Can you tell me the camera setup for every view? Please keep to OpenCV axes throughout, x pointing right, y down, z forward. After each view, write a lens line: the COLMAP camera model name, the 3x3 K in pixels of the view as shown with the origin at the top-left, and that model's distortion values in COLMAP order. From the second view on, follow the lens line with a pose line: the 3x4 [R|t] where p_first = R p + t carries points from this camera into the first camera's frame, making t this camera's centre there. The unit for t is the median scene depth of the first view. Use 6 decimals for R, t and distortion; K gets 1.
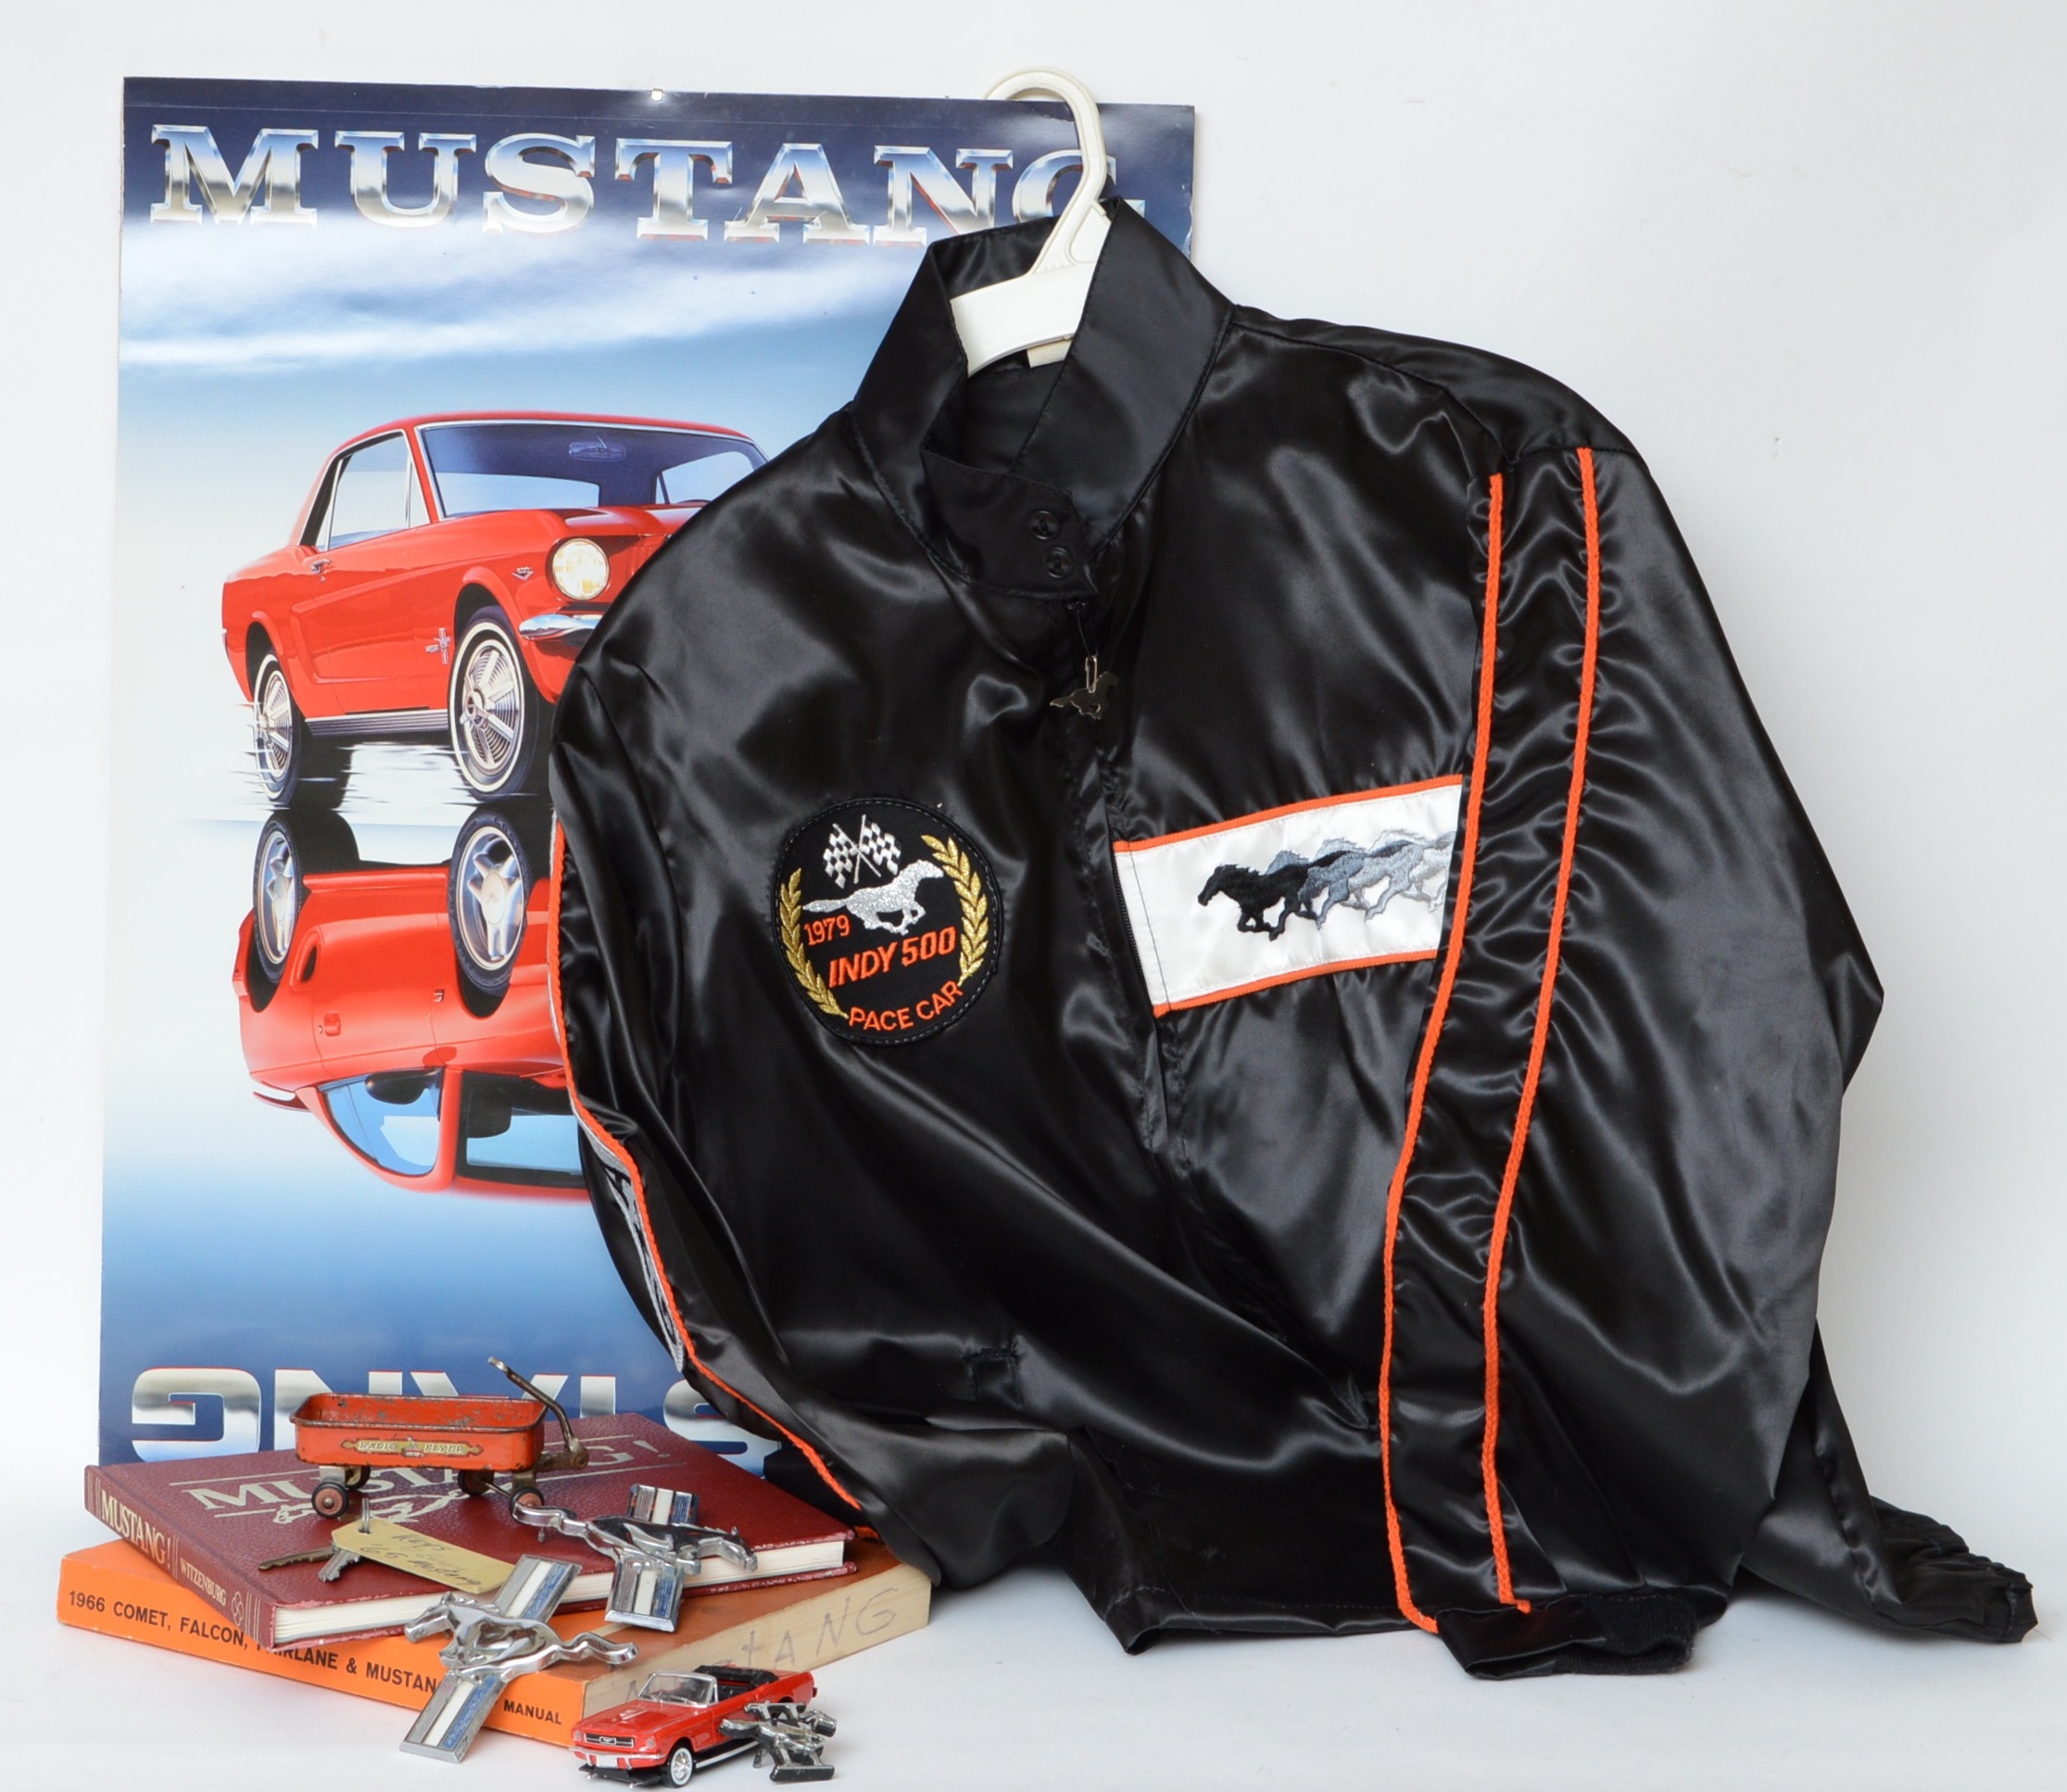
lens RADIAL K [[4390.8, 0, 1033.5], [0, 4390.8, 896.0], [0, 0, 1]] dist [-0.402245, 0.158184]
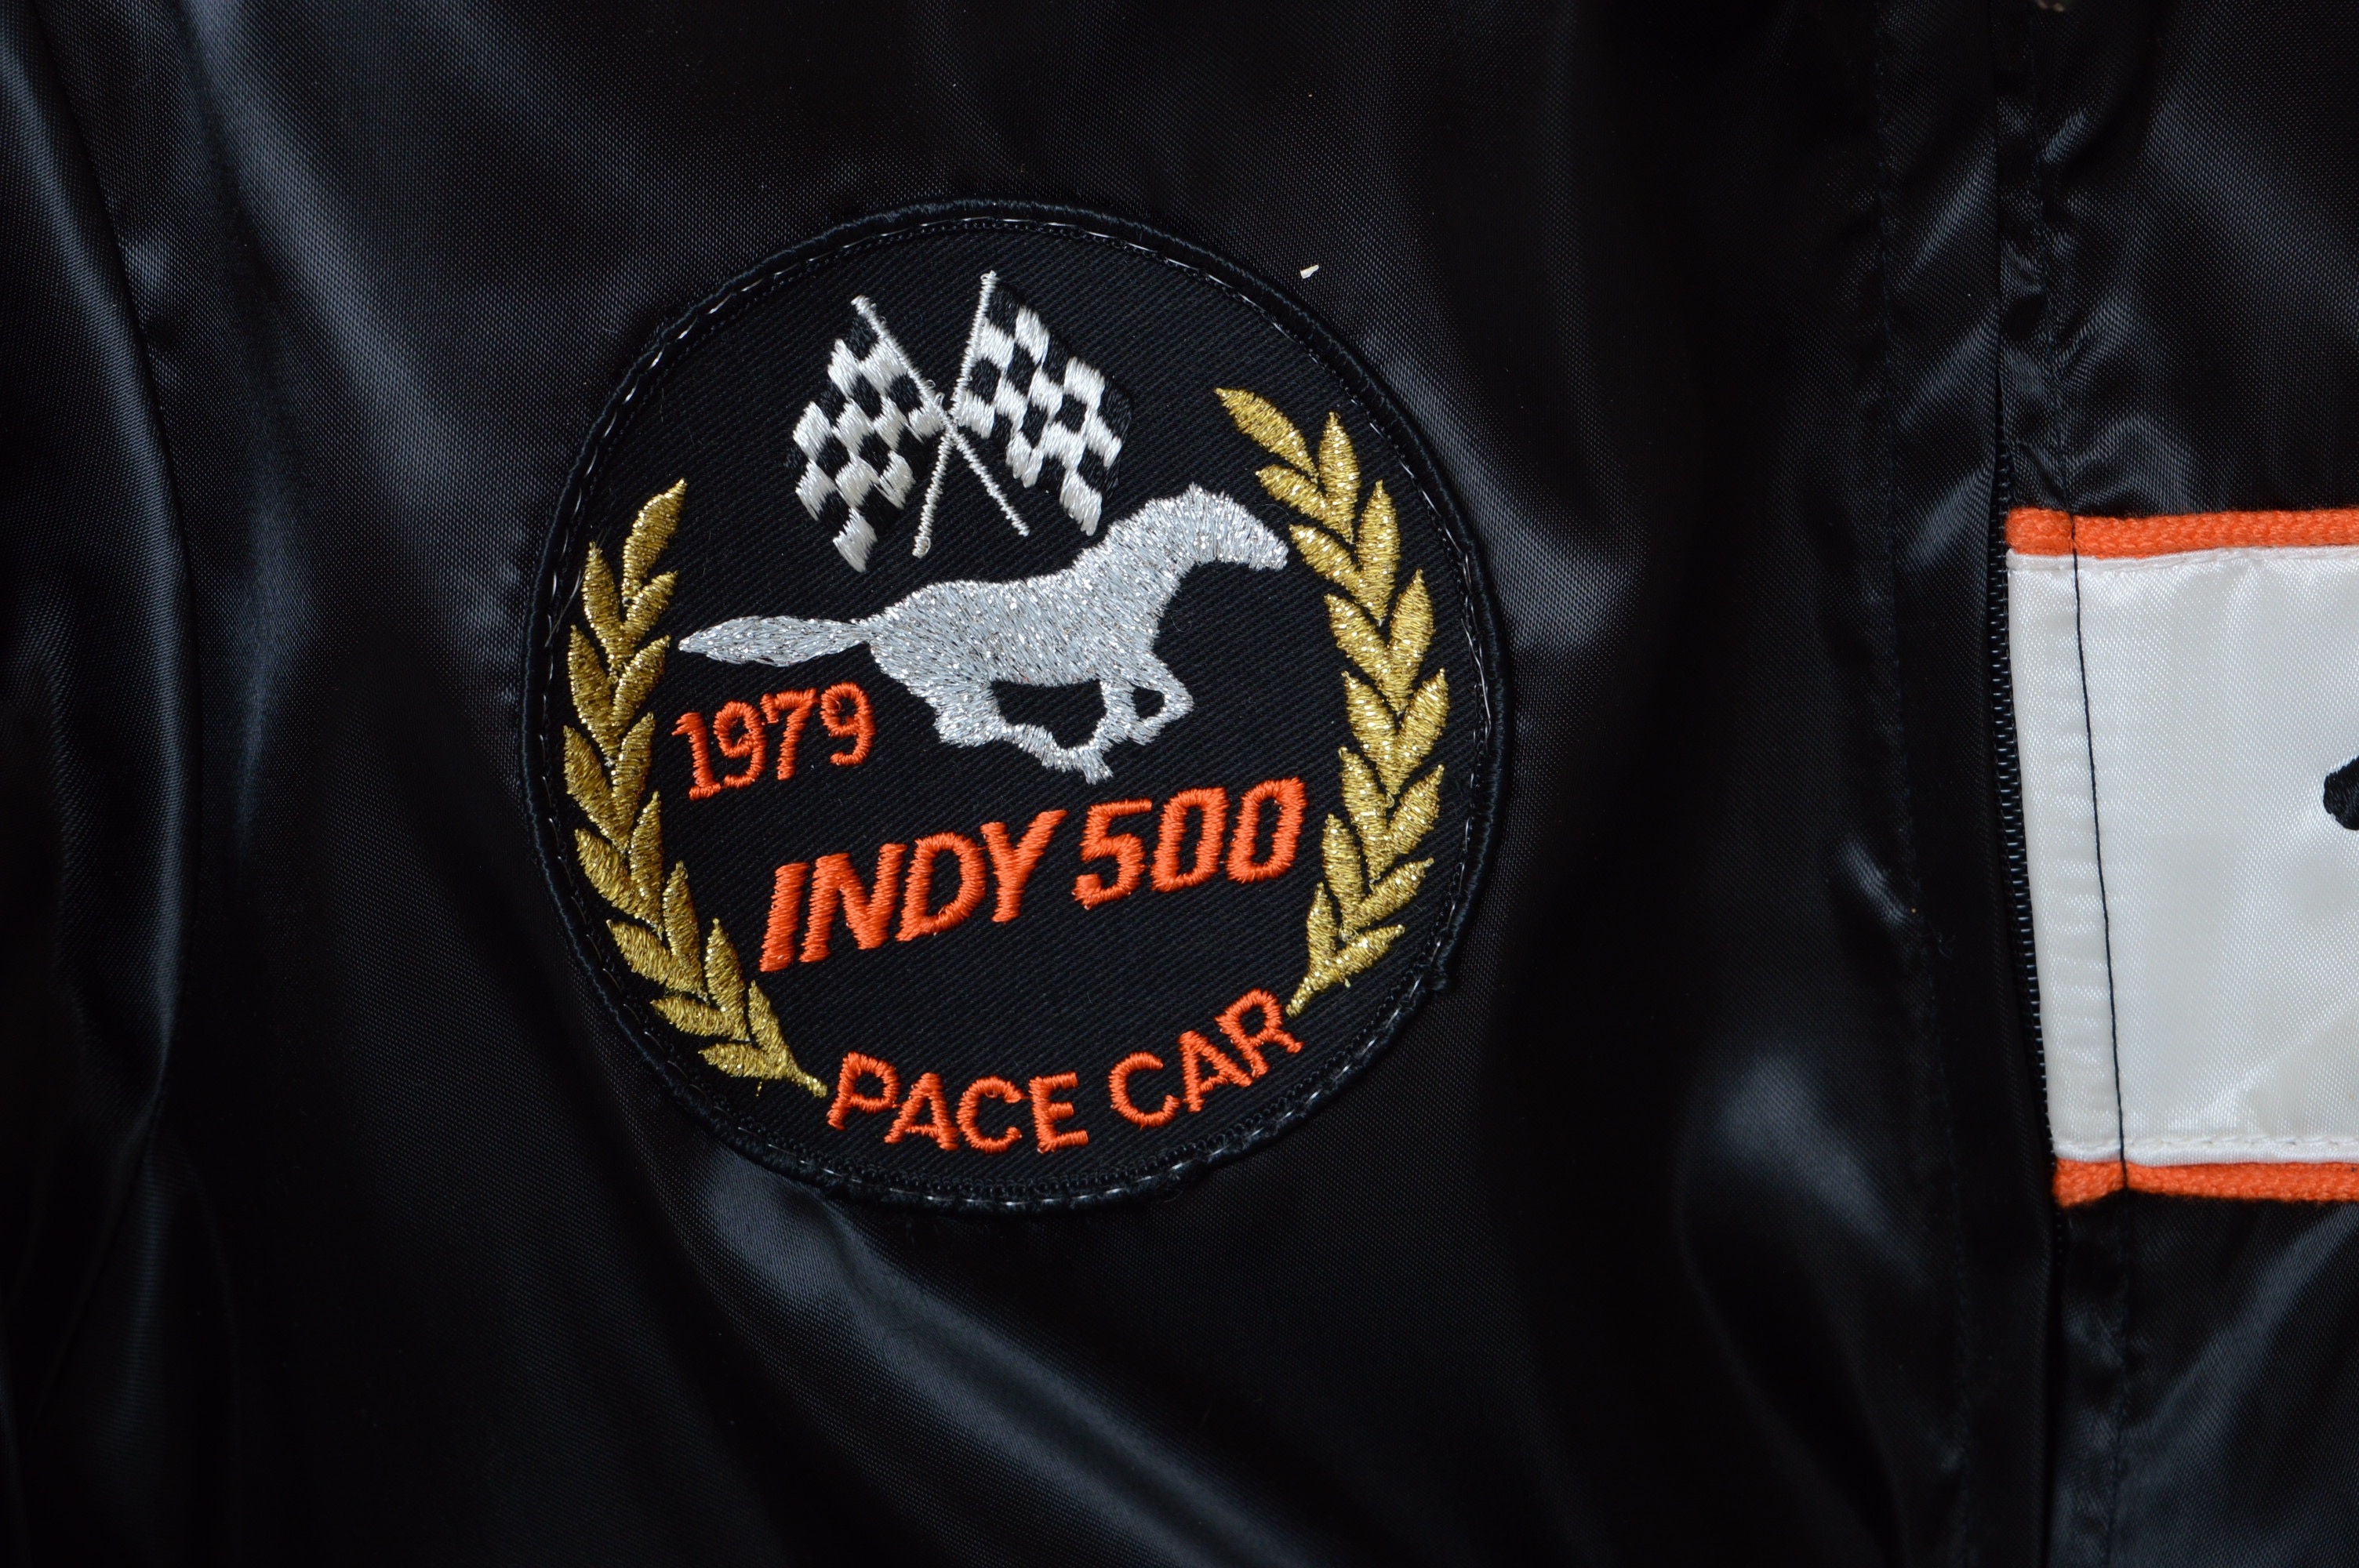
lens RADIAL K [[4395.6, 0, 1179.5], [0, 4395.6, 784.0], [0, 0, 1]] dist [0.020018, 0.065805]
pose [[0.988005, 0.139223, -0.066800, -0.008578], [-0.119803, 0.964031, 0.237259, -0.049925], [0.097429, -0.226410, 0.969147, 0.768158]]
